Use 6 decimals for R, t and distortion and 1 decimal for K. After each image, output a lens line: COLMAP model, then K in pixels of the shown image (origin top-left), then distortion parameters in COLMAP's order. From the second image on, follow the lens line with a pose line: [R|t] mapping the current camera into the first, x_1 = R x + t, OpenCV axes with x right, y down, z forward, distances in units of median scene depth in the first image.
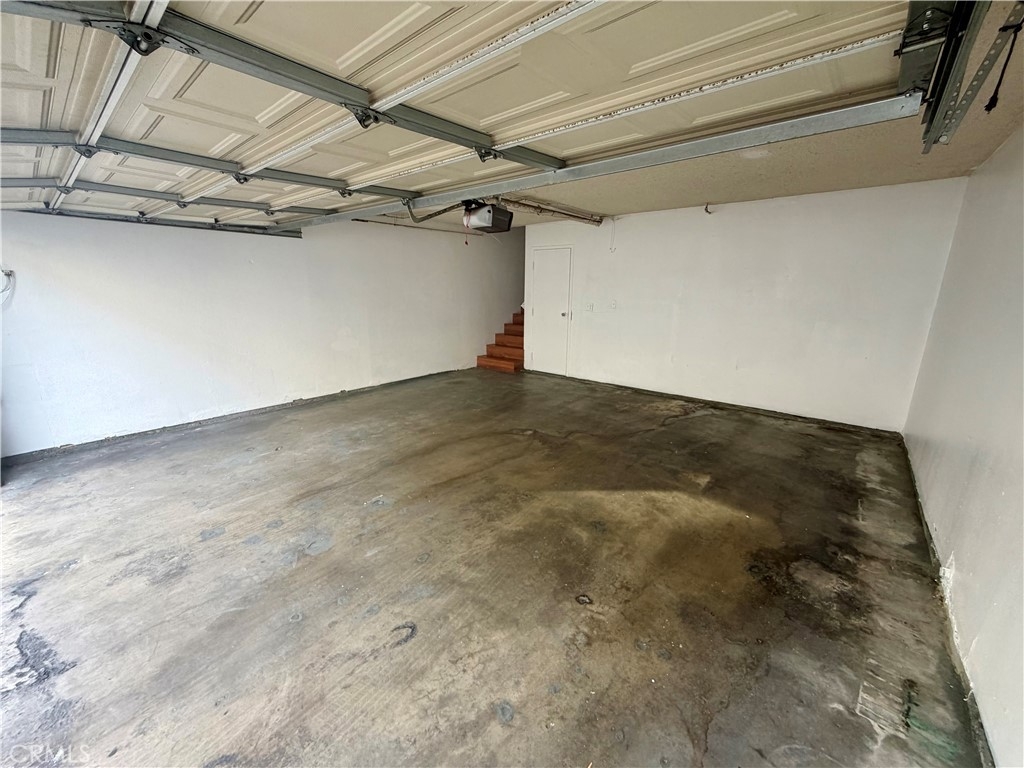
lens RADIAL K [[408.5, 0, 511.3], [0, 408.5, 387.0], [0, 0, 1]] dist [-0.000242, -0.000554]
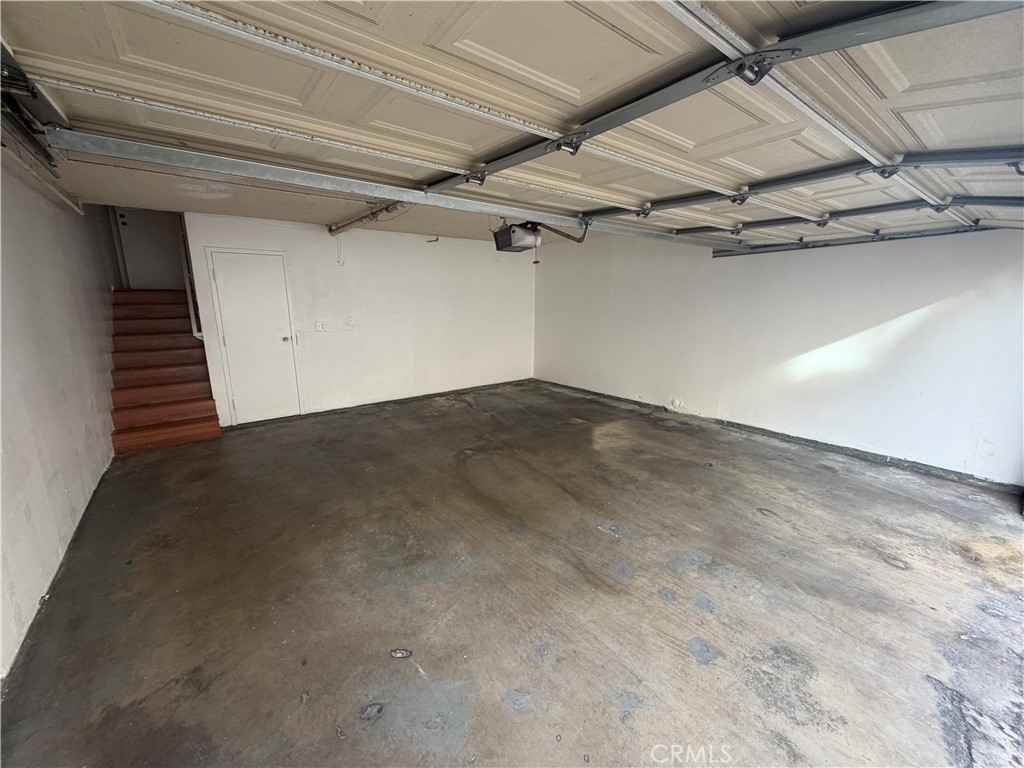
lens RADIAL K [[408.5, 0, 513.5], [0, 408.5, 381.4], [0, 0, 1]] dist [-0.000242, -0.000554]
pose [[0.208011, -0.202879, 0.956855, -1.344113], [0.242481, 0.958412, 0.150496, -0.275117], [-0.947594, 0.200714, 0.248555, 1.005640]]
